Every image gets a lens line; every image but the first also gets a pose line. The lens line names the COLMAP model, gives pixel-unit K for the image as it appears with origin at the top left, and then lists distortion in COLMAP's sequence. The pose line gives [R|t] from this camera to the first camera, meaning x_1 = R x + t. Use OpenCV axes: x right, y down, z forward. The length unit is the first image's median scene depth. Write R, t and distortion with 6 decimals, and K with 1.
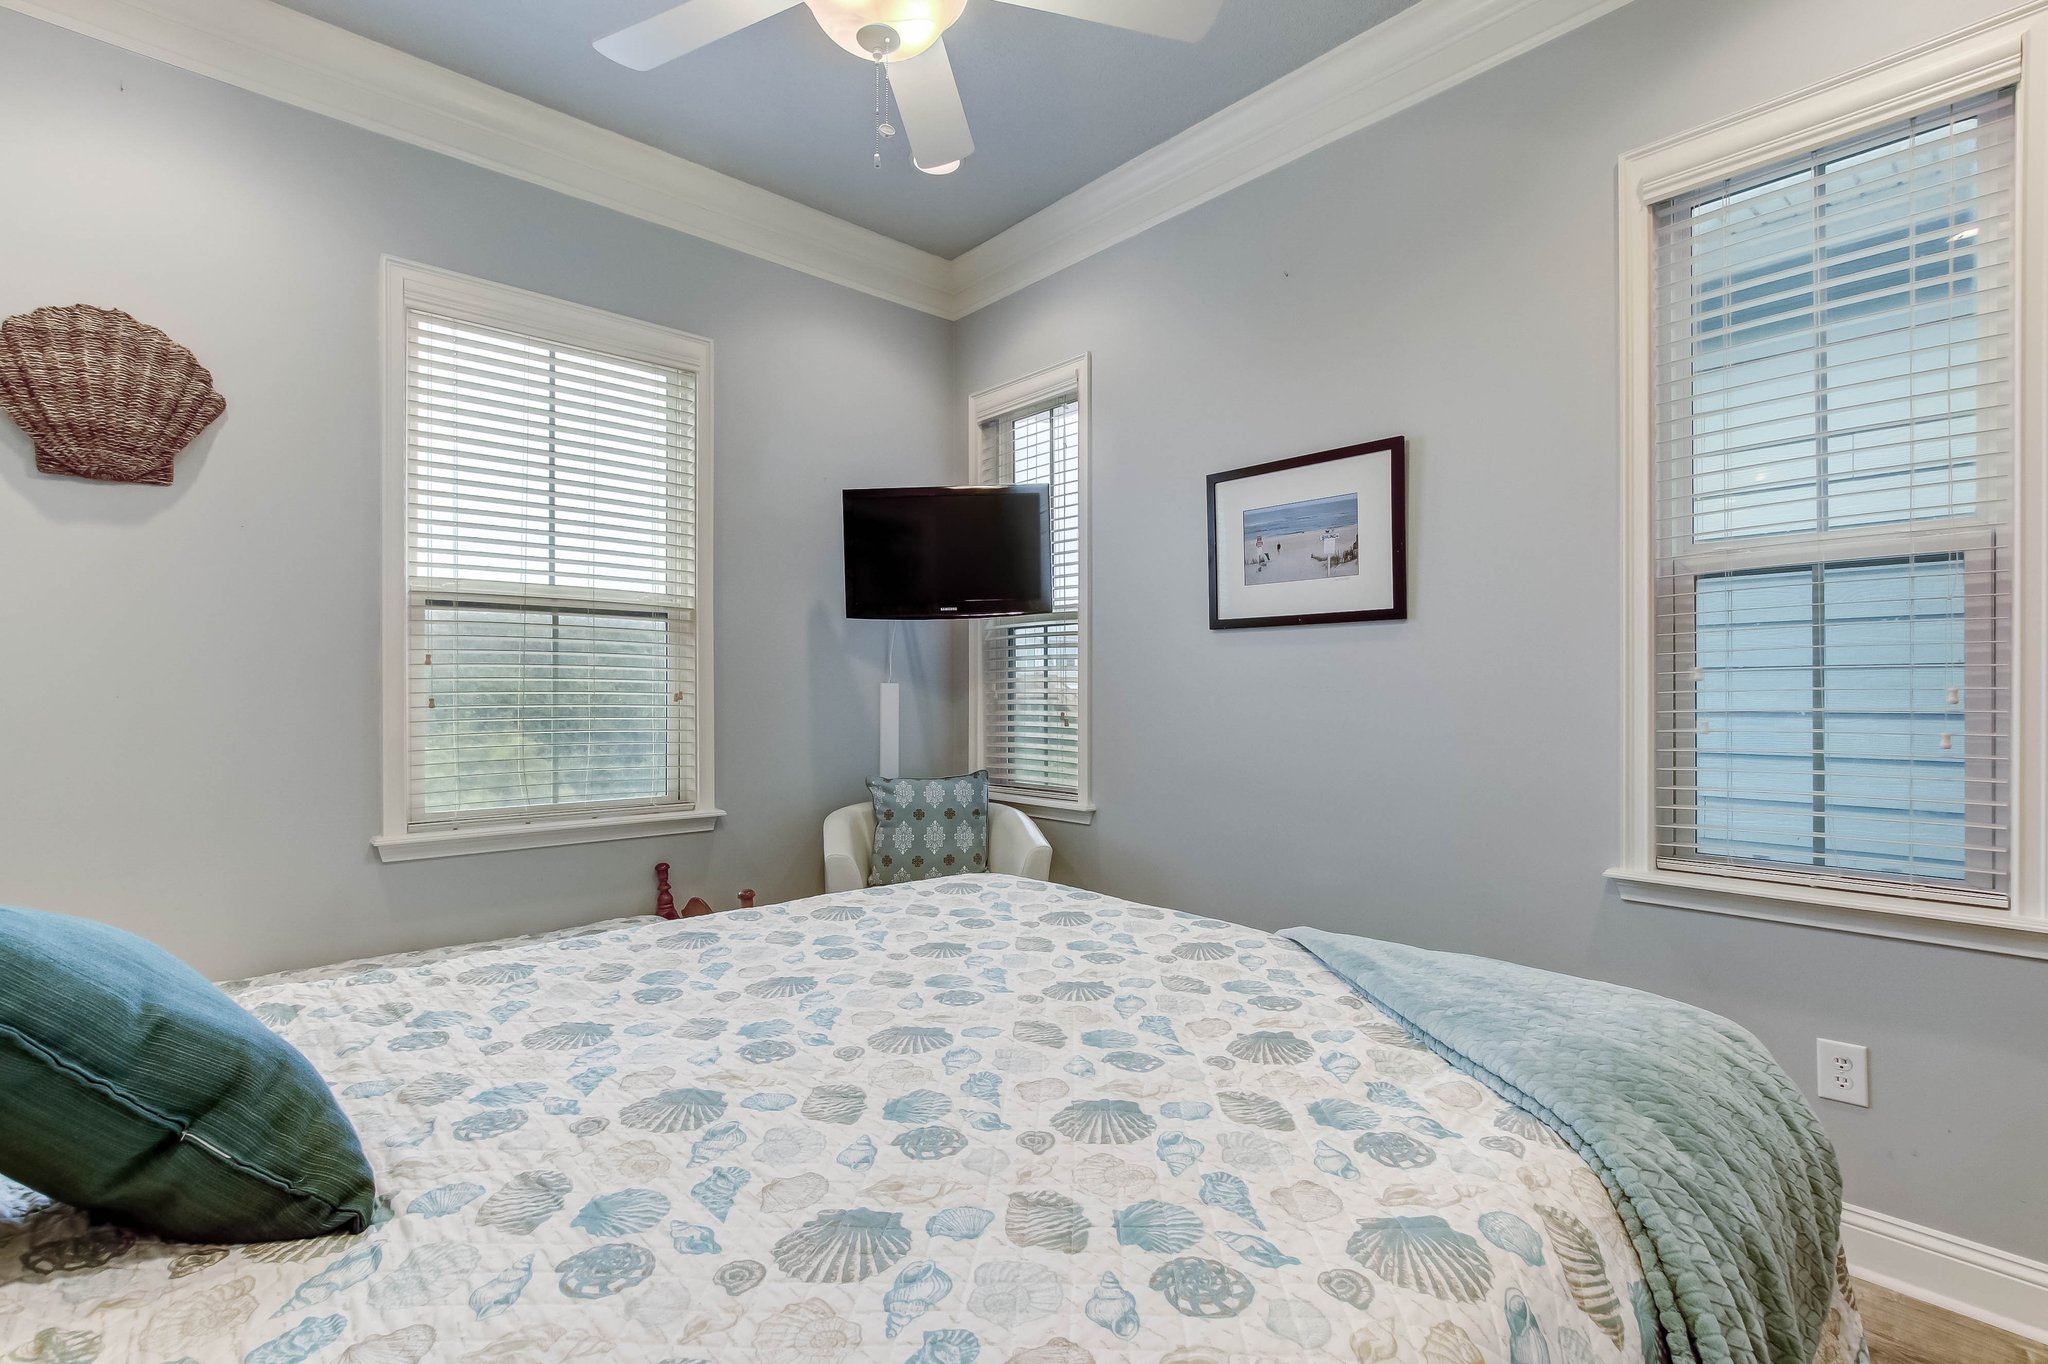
lens RADIAL K [[959.2, 0, 1004.5], [0, 959.2, 721.6], [0, 0, 1]] dist [-0.017633, 0.000610]
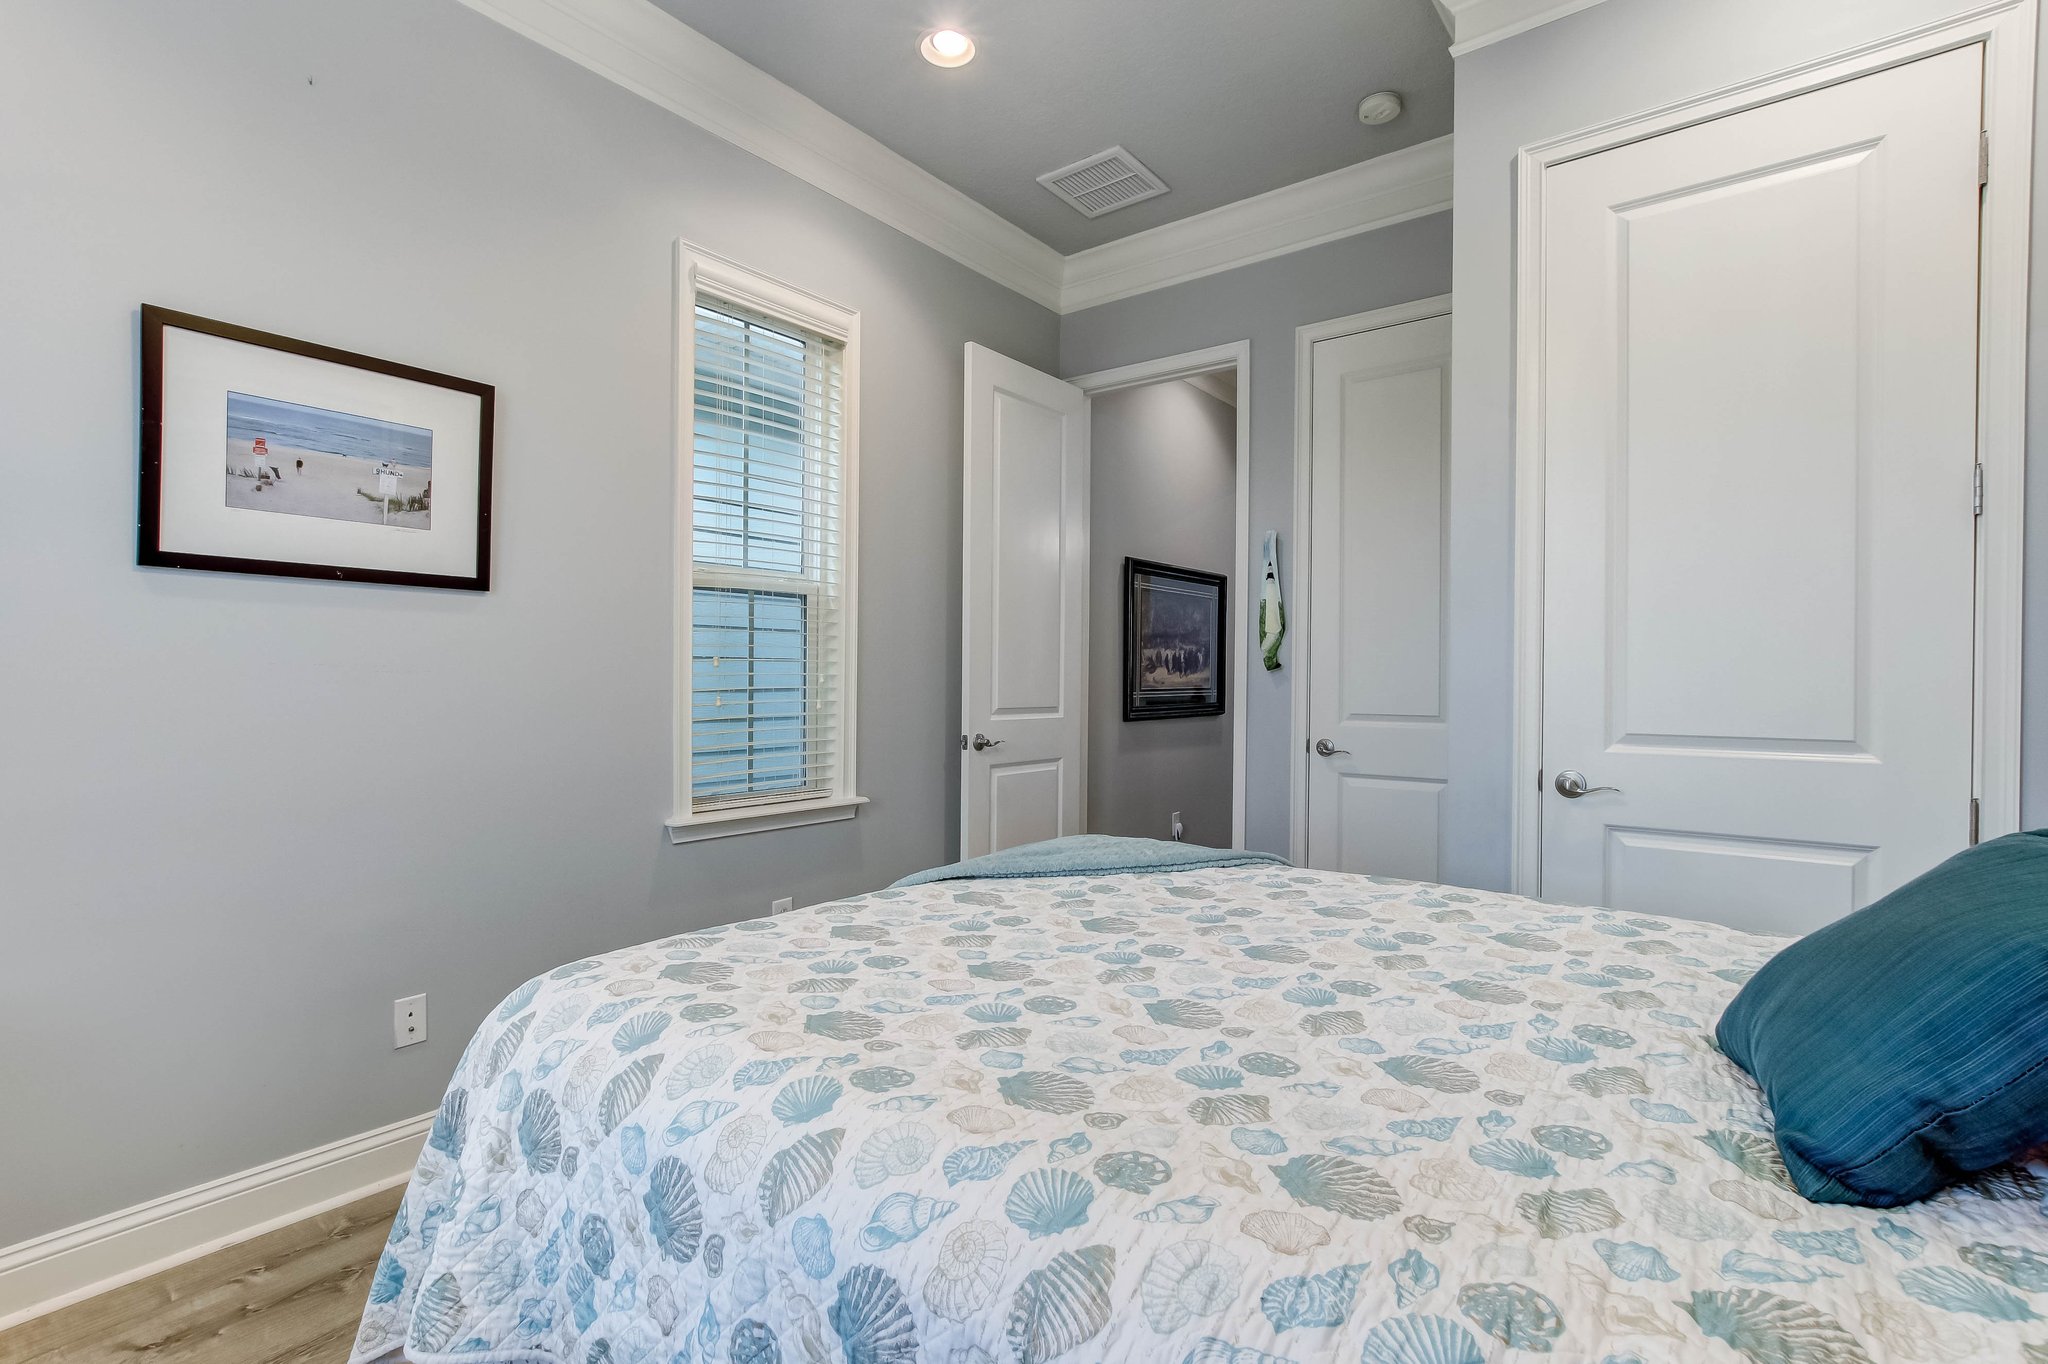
lens RADIAL K [[959.2, 0, 1004.5], [0, 959.2, 721.6], [0, 0, 1]] dist [-0.017633, 0.000610]
pose [[-0.188992, -0.045939, 0.980904, -0.920898], [0.018404, 0.998564, 0.050312, -0.035559], [-0.981806, 0.027561, -0.187875, 1.151741]]
